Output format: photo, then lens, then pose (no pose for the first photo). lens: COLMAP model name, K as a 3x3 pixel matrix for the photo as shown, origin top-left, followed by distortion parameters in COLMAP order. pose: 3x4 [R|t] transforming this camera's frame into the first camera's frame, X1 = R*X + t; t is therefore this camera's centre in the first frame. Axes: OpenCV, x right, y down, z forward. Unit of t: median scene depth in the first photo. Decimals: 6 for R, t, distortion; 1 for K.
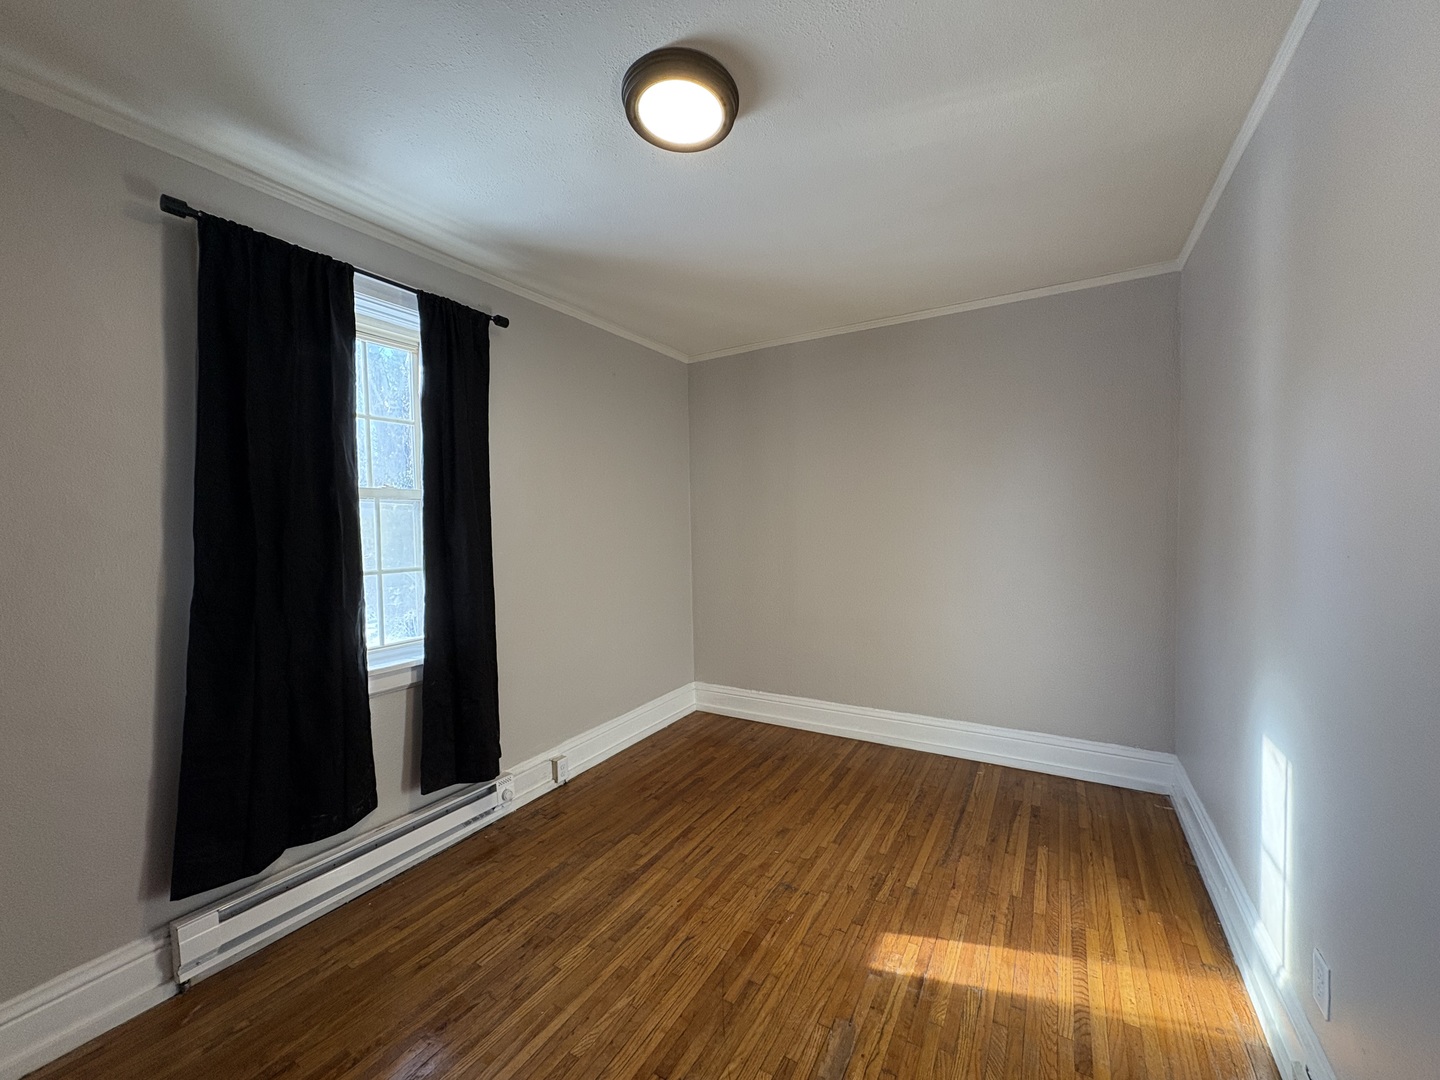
lens RADIAL K [[570.3, 0, 720.1], [0, 570.3, 536.7], [0, 0, 1]] dist [0.001265, 0.000642]
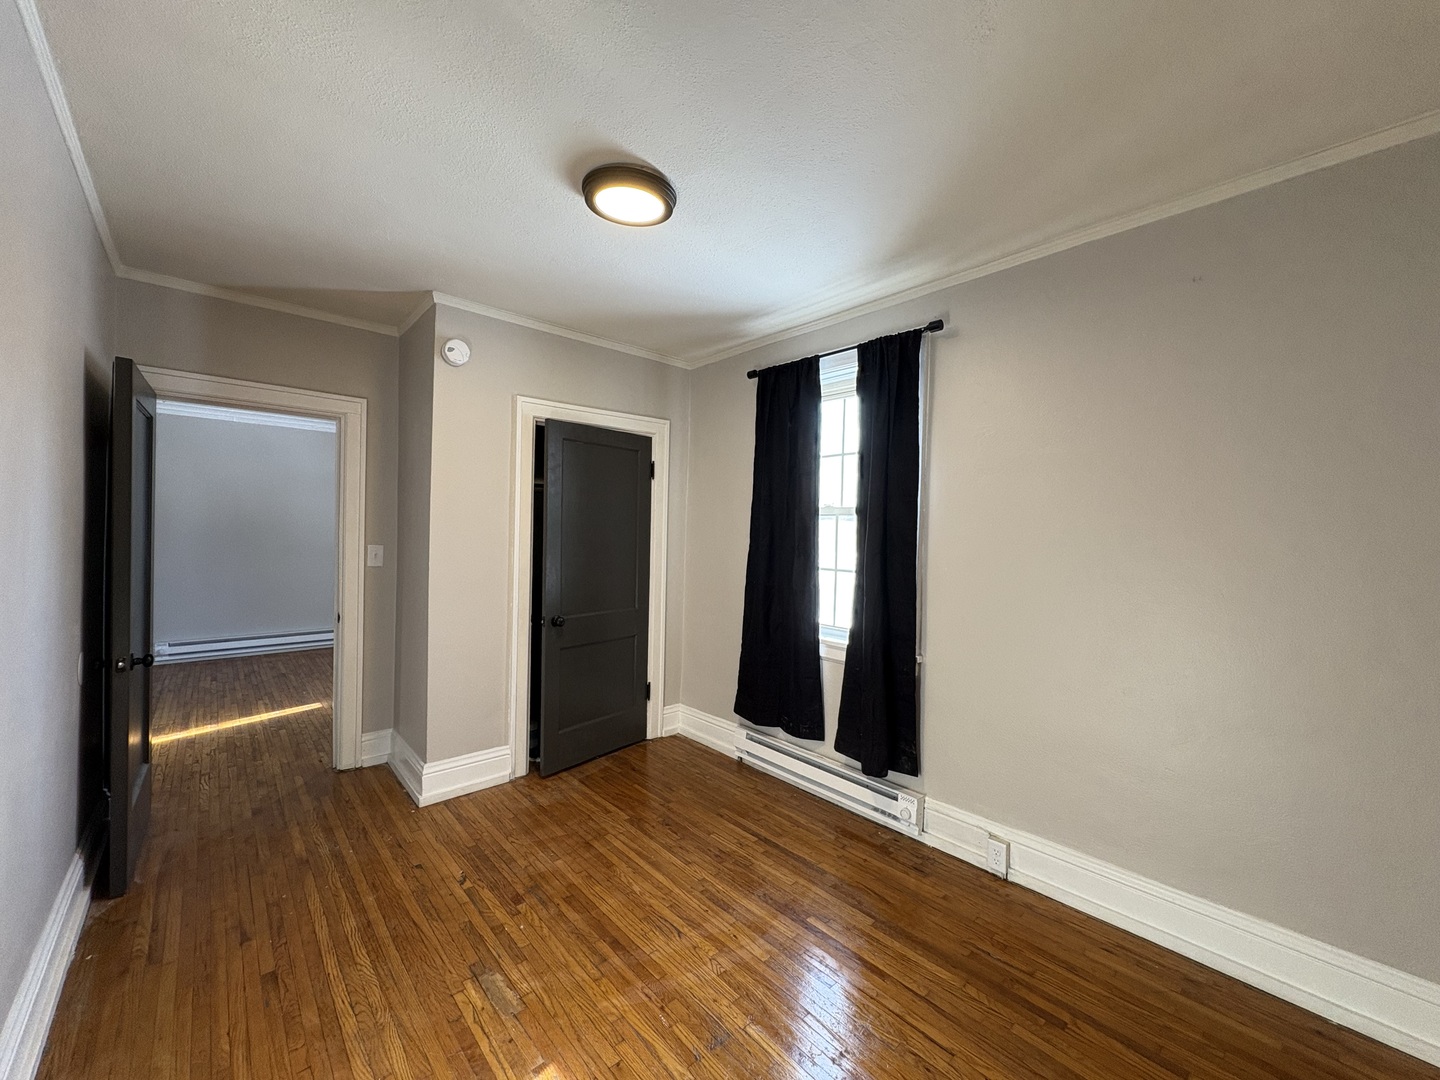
lens RADIAL K [[570.3, 0, 719.7], [0, 570.3, 540.3], [0, 0, 1]] dist [0.001265, 0.000642]
pose [[-0.294427, 0.021386, -0.955435, 0.837432], [-0.044431, 0.998362, 0.036039, -0.048279], [0.954640, 0.053062, -0.292995, 1.240334]]
